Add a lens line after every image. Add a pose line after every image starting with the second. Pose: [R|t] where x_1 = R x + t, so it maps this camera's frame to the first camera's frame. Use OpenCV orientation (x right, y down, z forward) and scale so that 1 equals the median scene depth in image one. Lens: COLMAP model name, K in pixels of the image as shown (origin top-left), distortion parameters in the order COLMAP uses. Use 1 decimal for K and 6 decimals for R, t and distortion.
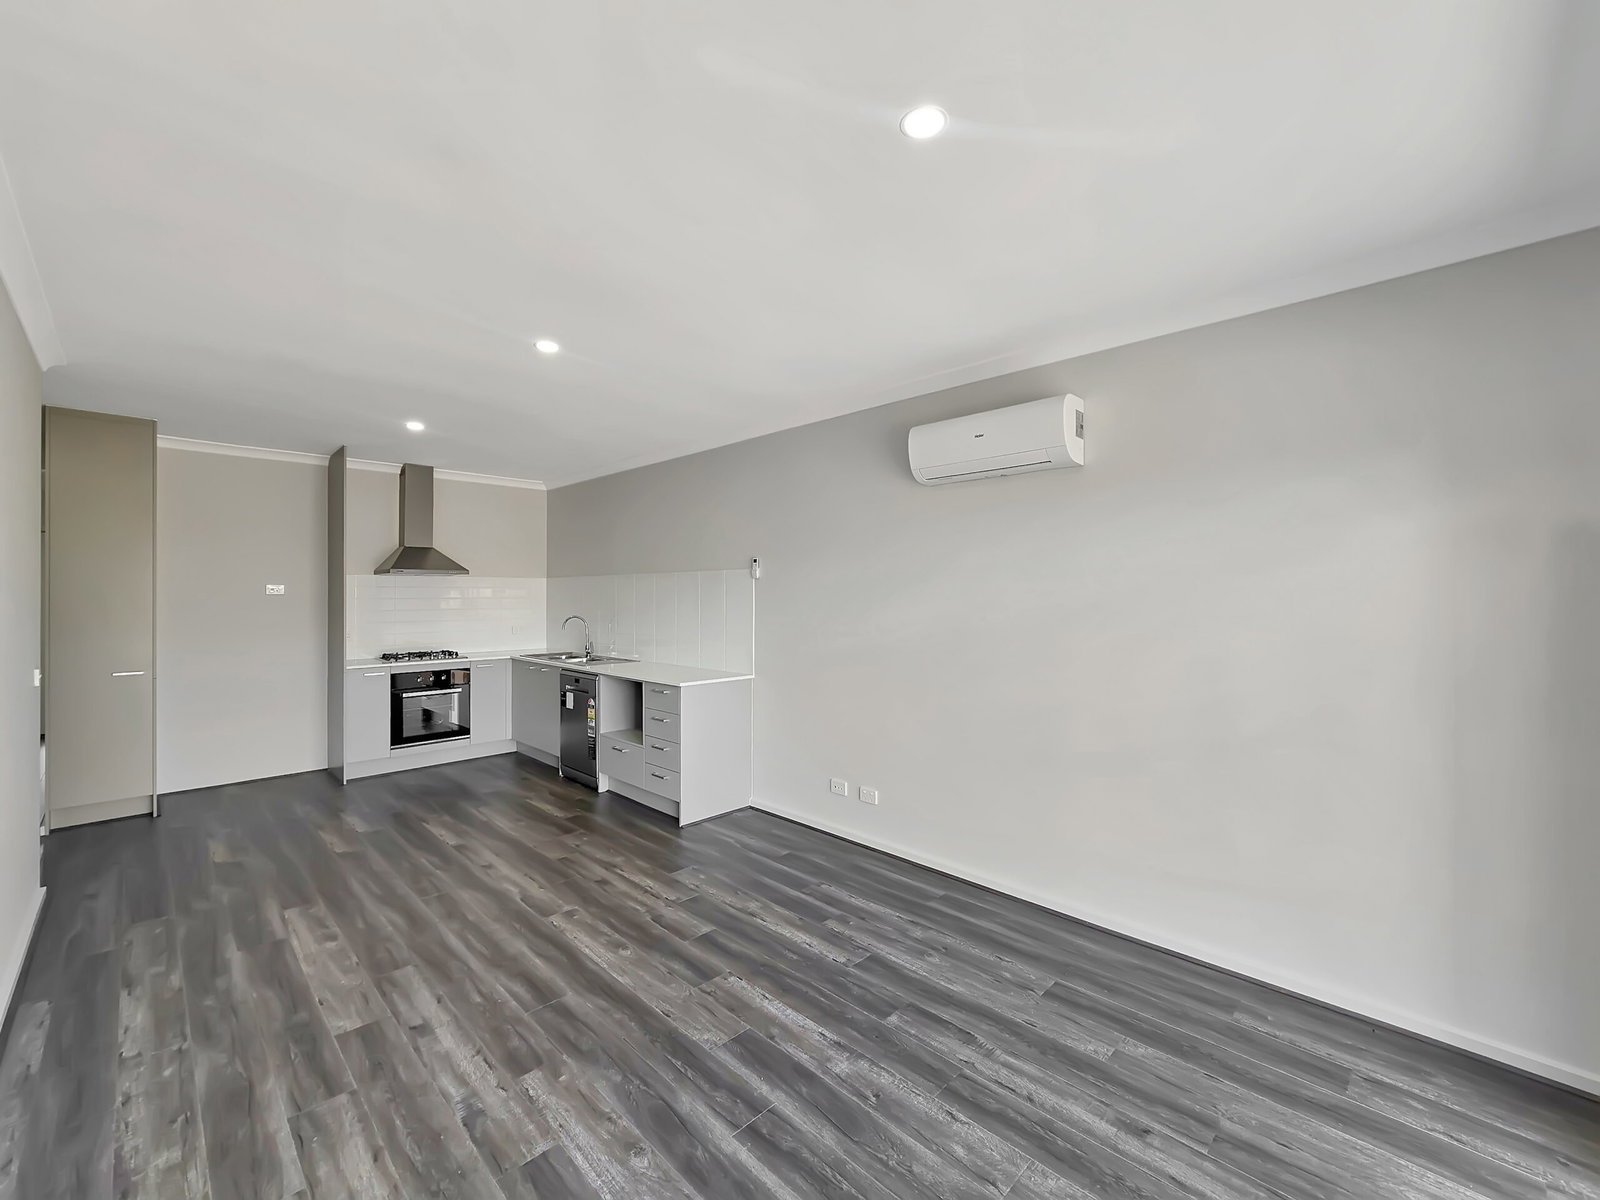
lens RADIAL K [[648.1, 0, 800.0], [0, 648.1, 600.0], [0, 0, 1]] dist [-0.013538, 0.000623]
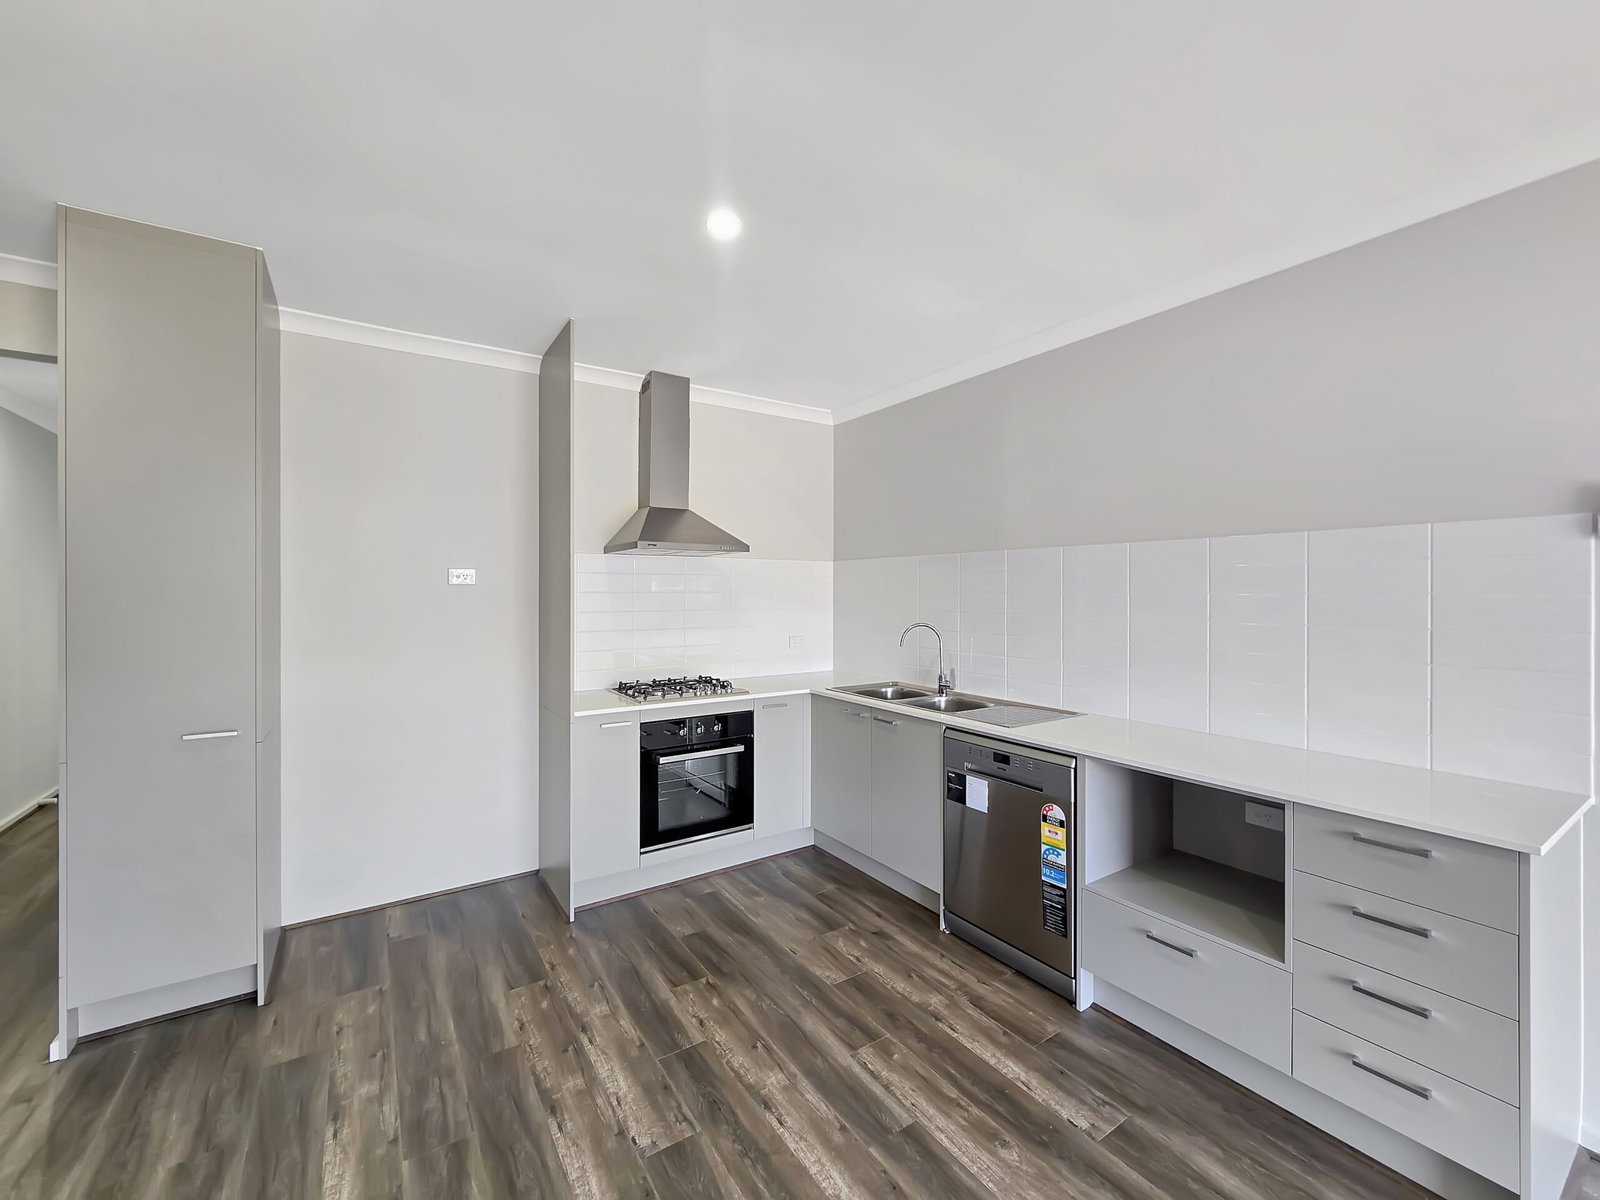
lens RADIAL K [[657.1, 0, 800.0], [0, 657.1, 600.0], [0, 0, 1]] dist [0.001033, 0.000375]
pose [[0.978956, 0.005112, -0.204009, -0.362251], [-0.004158, 0.999978, 0.005101, 0.001454], [0.204031, -0.004145, 0.978956, 0.438196]]
